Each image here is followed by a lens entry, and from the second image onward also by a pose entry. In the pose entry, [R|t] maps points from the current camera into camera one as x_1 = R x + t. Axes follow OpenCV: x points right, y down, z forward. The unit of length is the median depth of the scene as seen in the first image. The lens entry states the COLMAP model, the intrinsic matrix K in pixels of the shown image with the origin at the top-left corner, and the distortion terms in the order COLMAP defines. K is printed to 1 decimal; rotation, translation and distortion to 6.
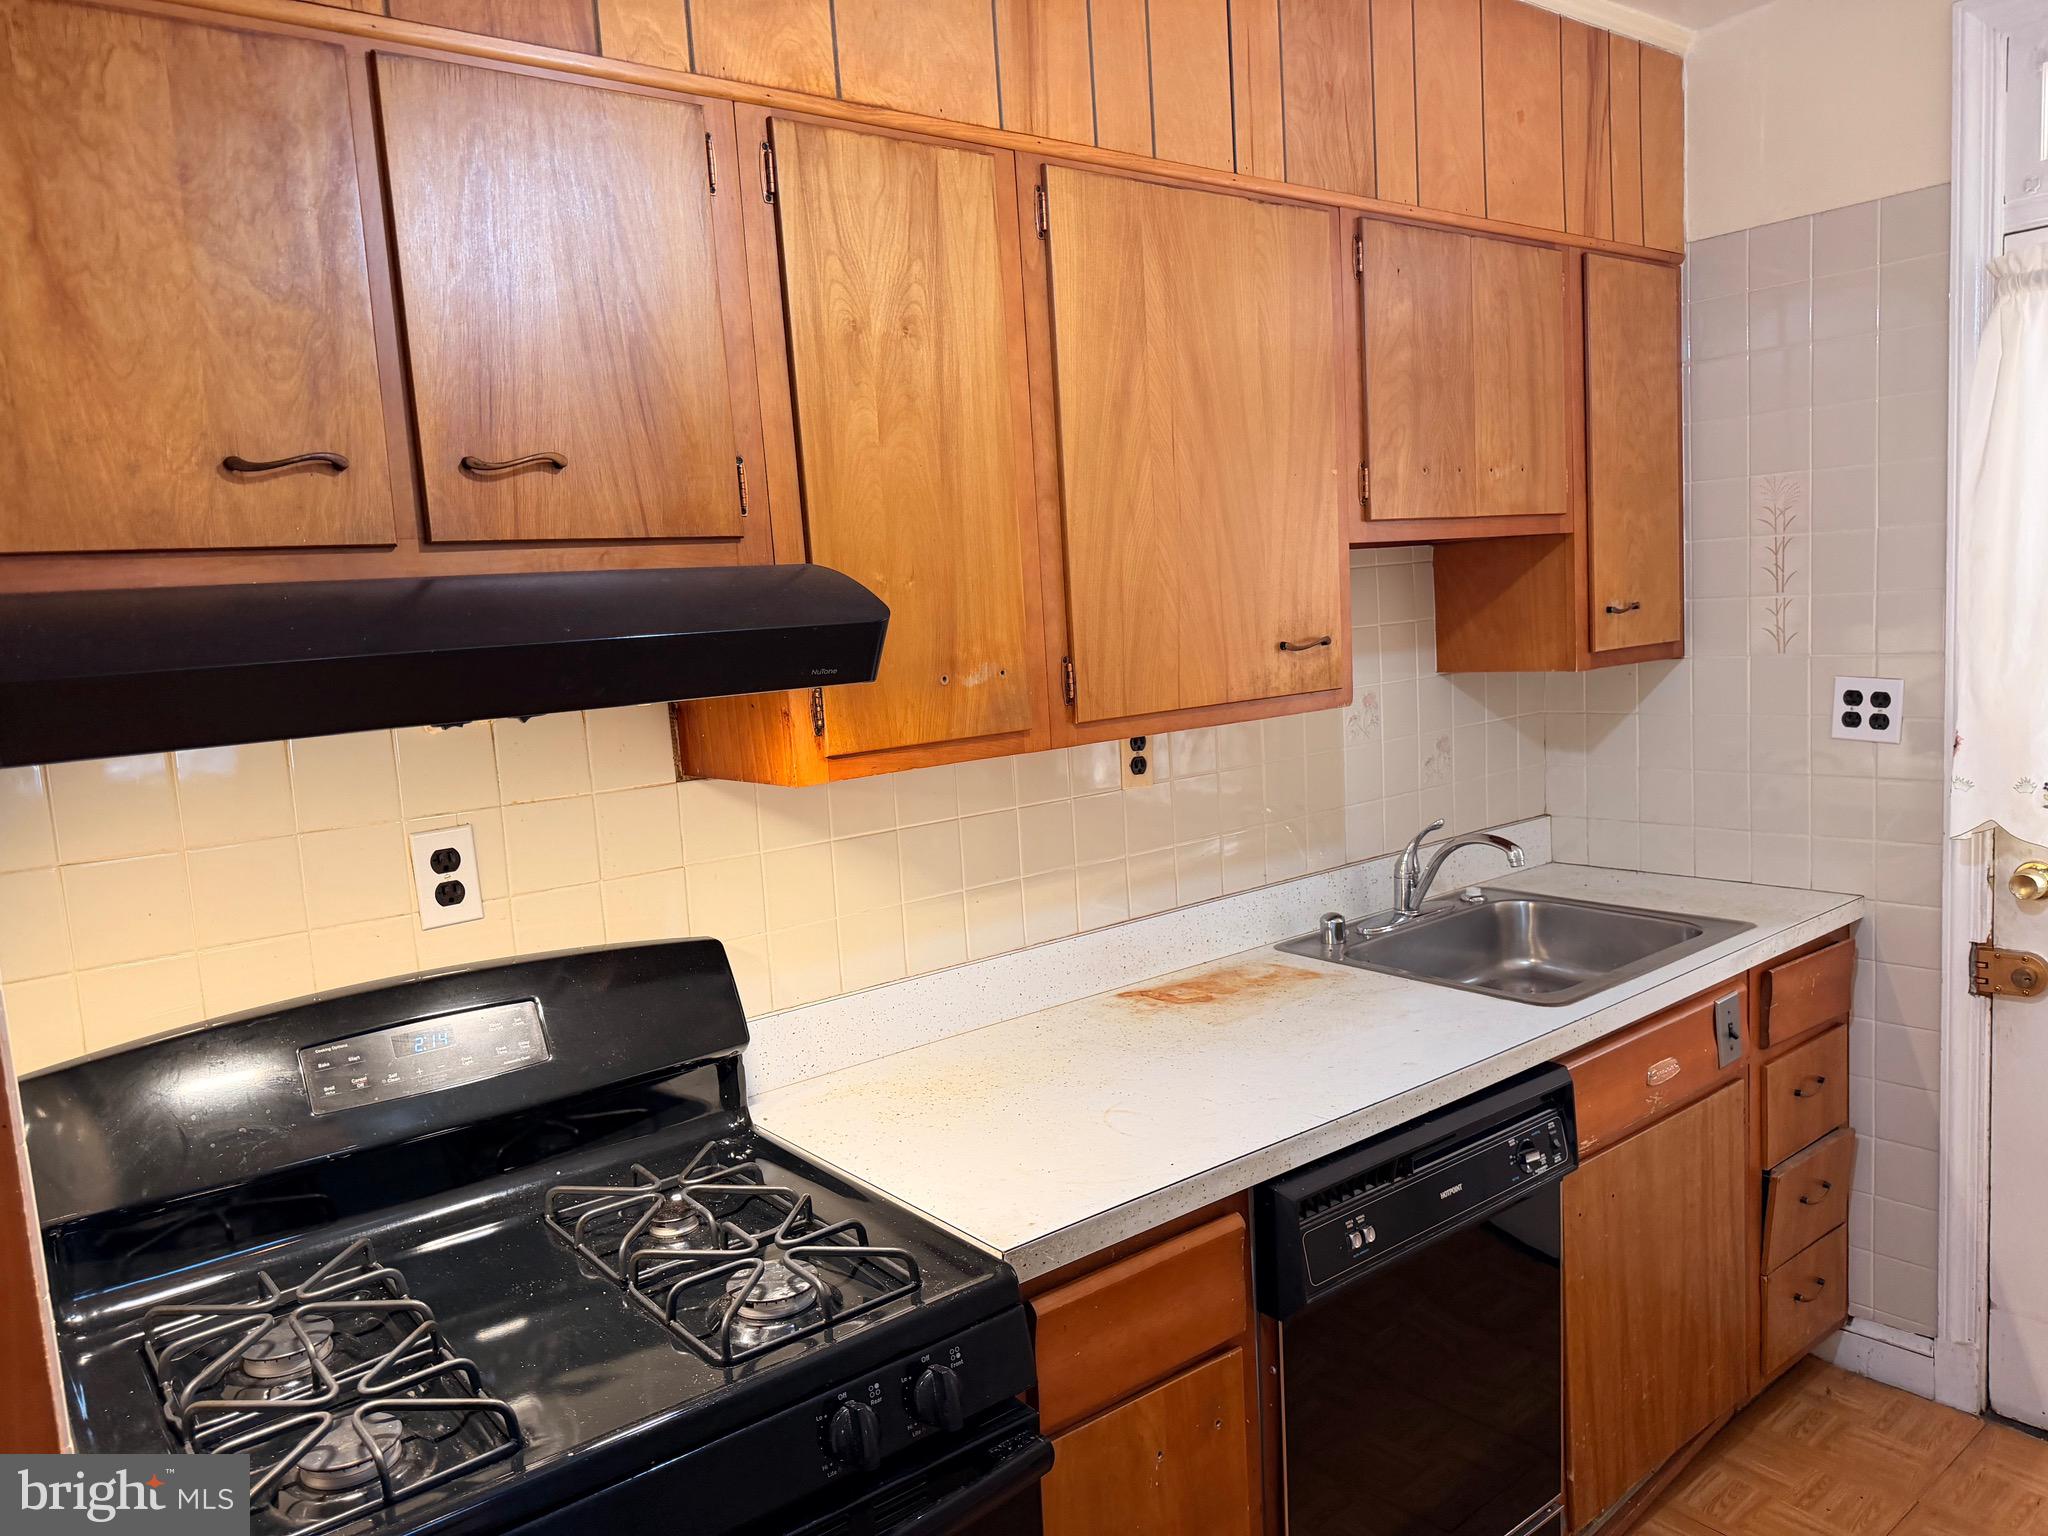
lens RADIAL K [[1470.5, 0, 1024.0], [0, 1470.5, 768.0], [0, 0, 1]] dist [0.064607, -0.105959]
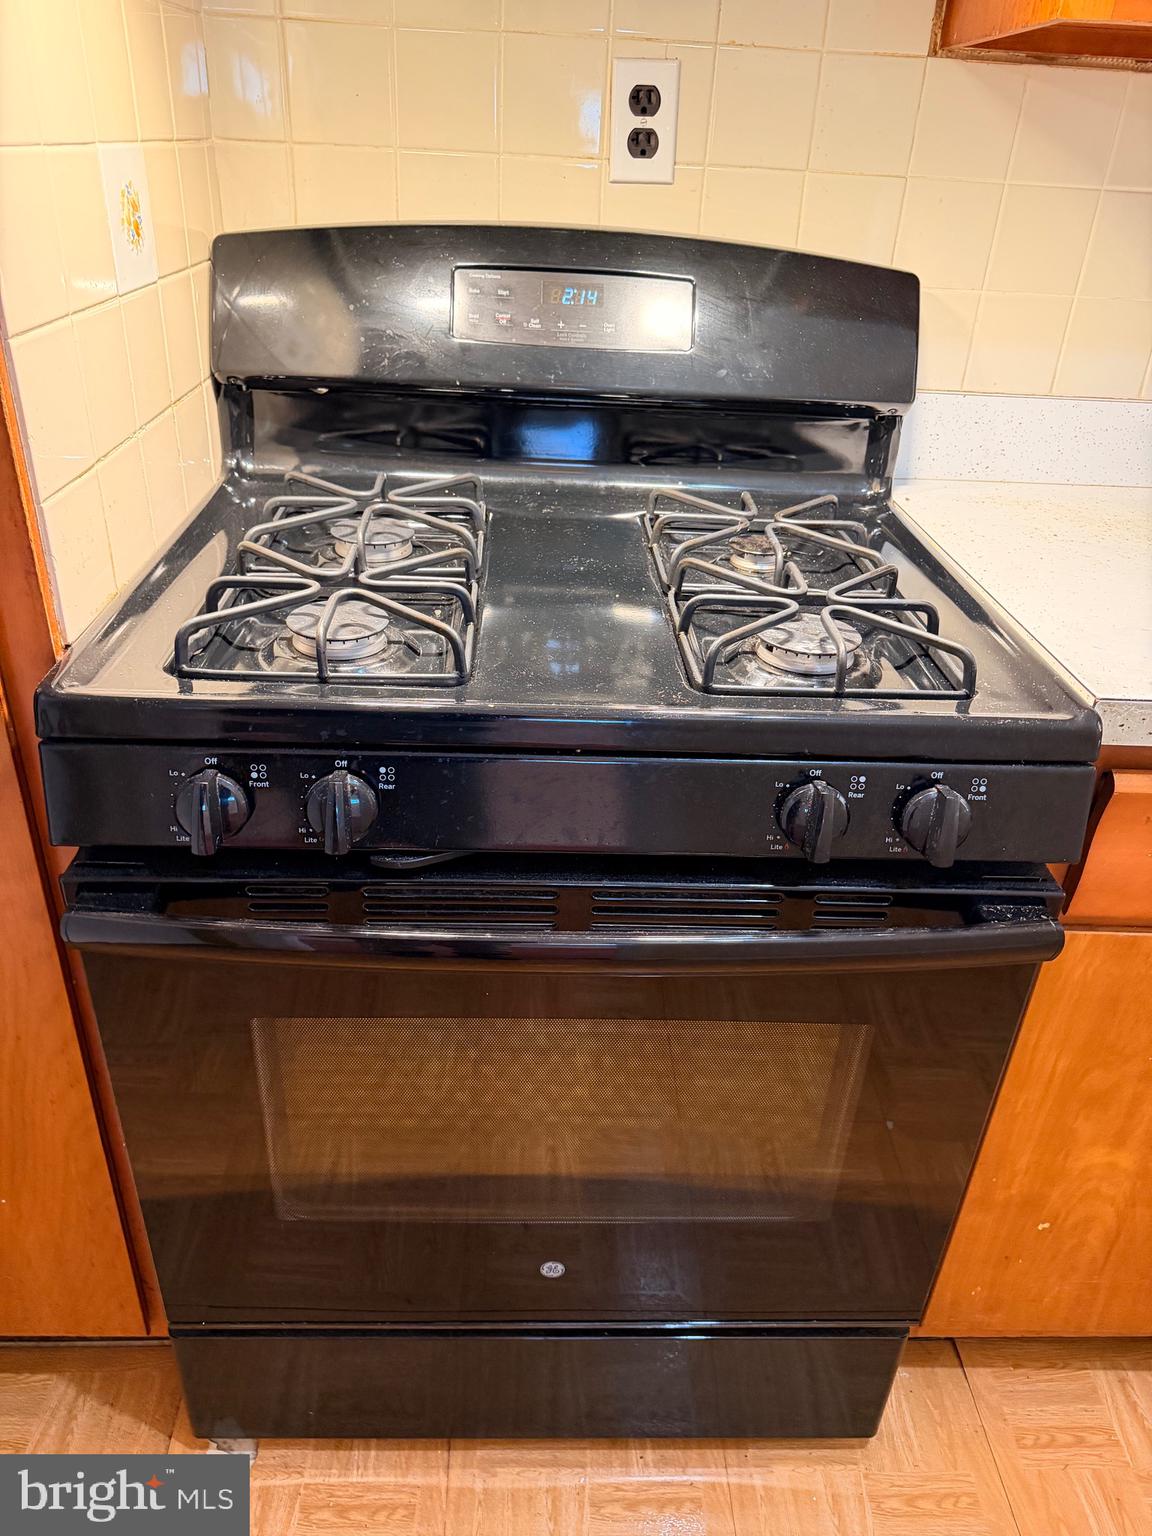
lens RADIAL K [[1102.9, 0, 575.3], [0, 1102.9, 779.2], [0, 0, 1]] dist [0.064607, -0.105959]
pose [[0.804007, 0.379586, -0.457698, 0.045109], [-0.167863, 0.883315, 0.437694, 0.154759], [0.570434, -0.275079, 0.773910, 0.384079]]
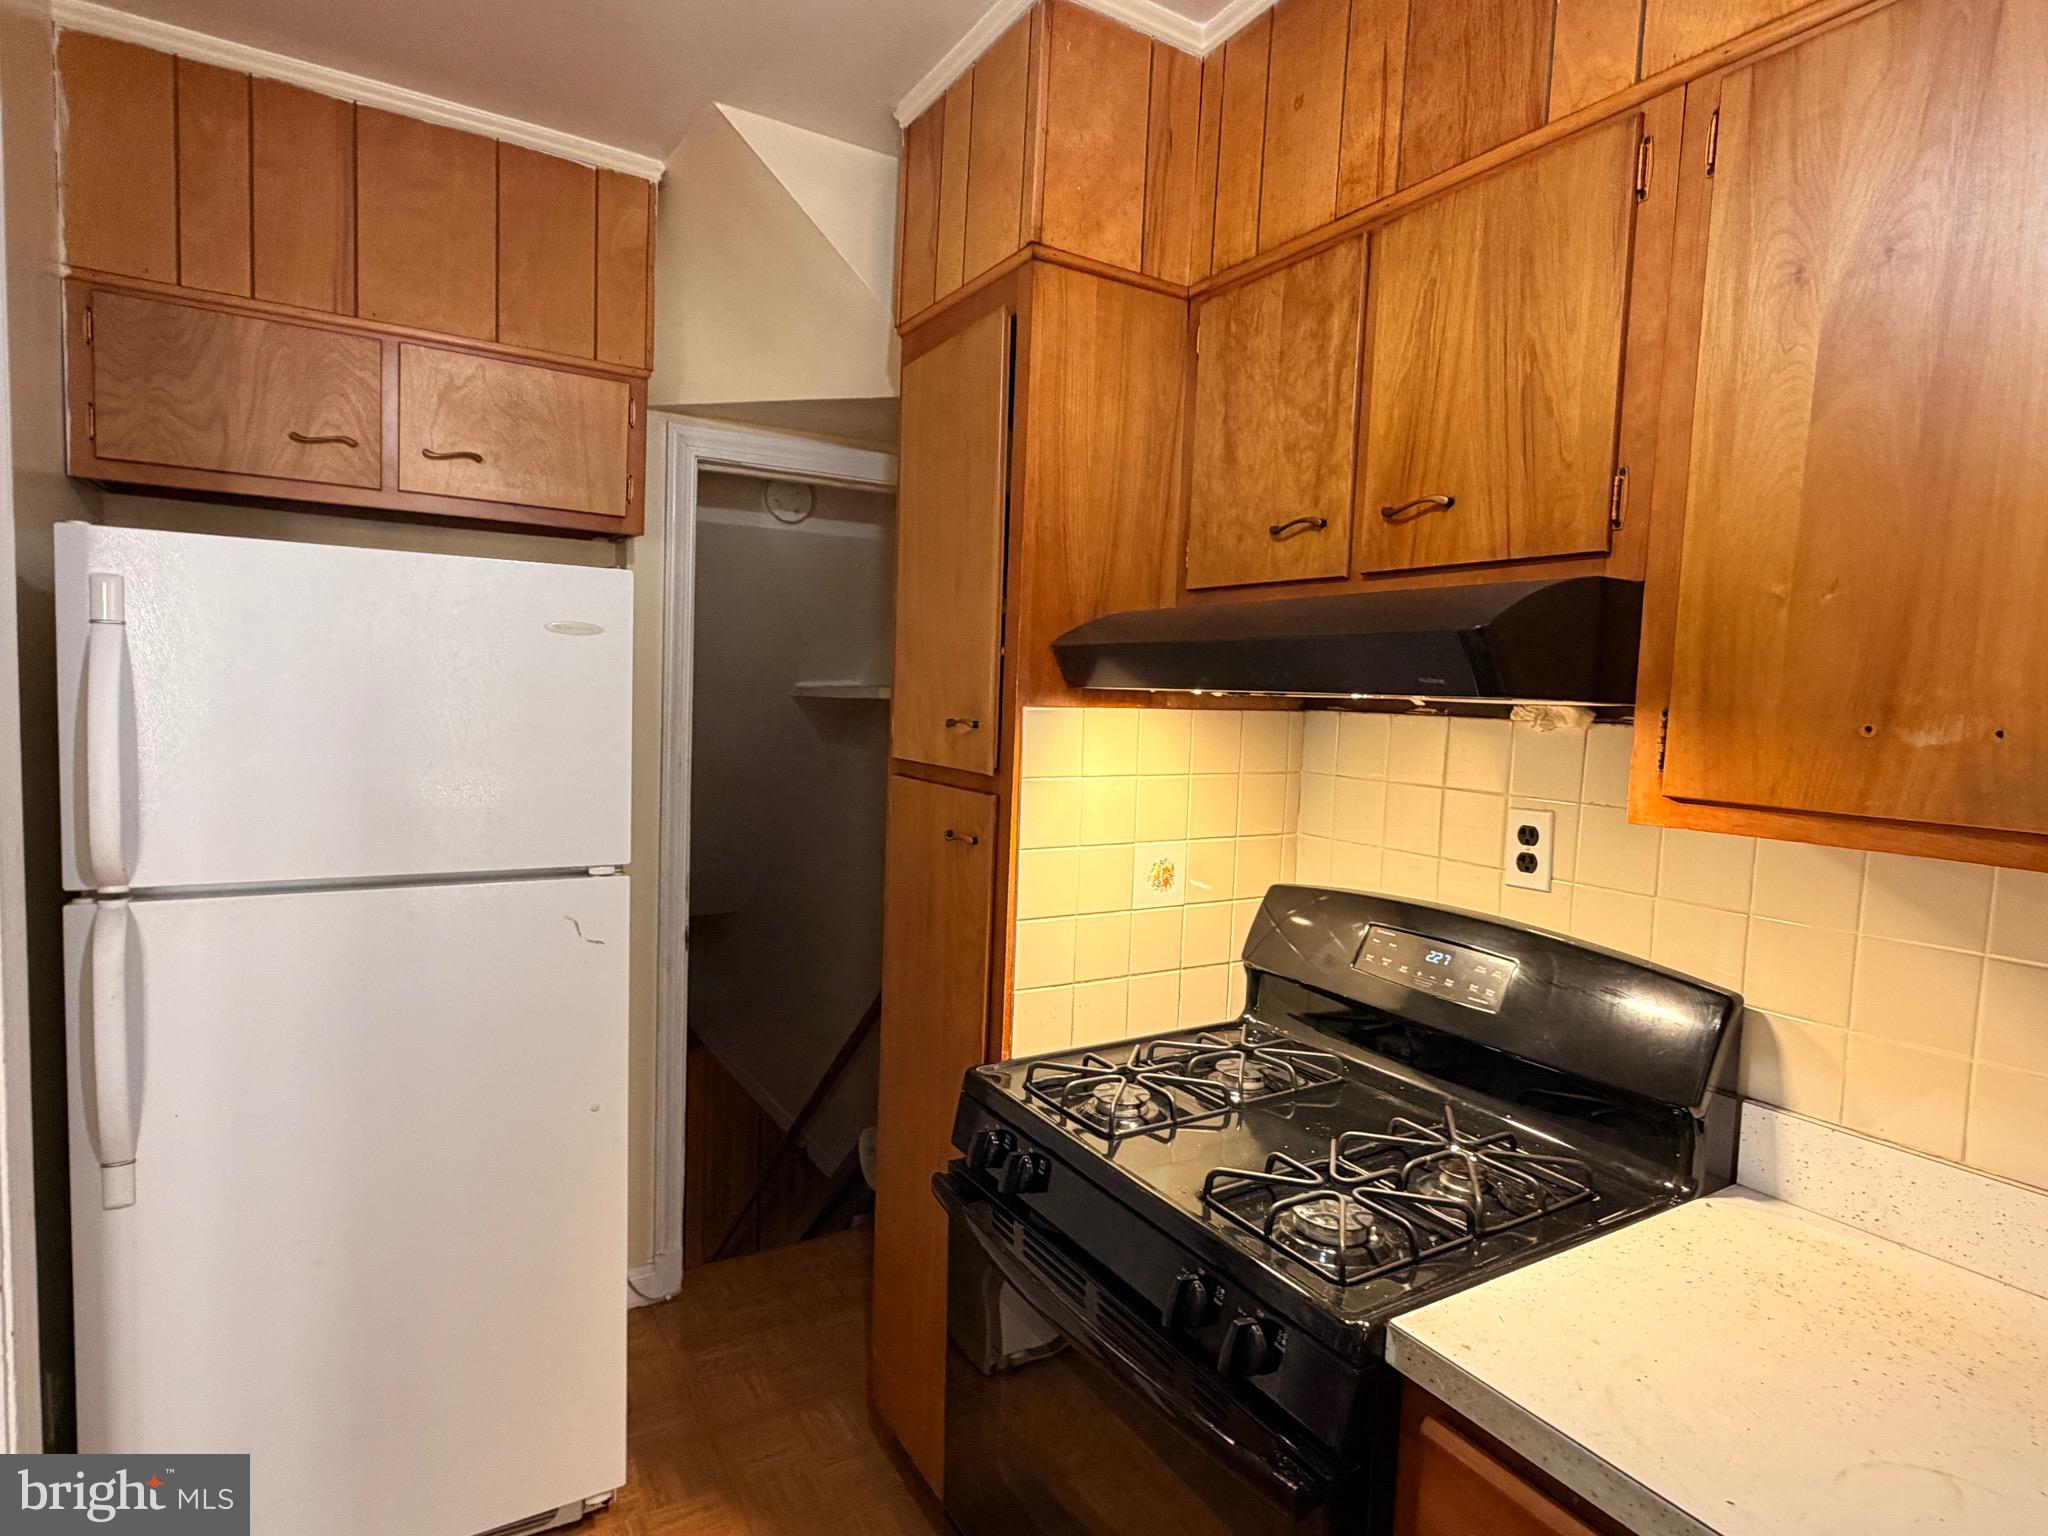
lens RADIAL K [[1074.9, 0, 1018.6], [0, 1074.9, 762.0], [0, 0, 1]] dist [0.033196, -0.014928]
pose [[-0.119471, 0.121347, -0.985394, 0.601573], [-0.149800, 0.978937, 0.138714, -0.065351], [0.981472, 0.164185, -0.098776, 0.746912]]
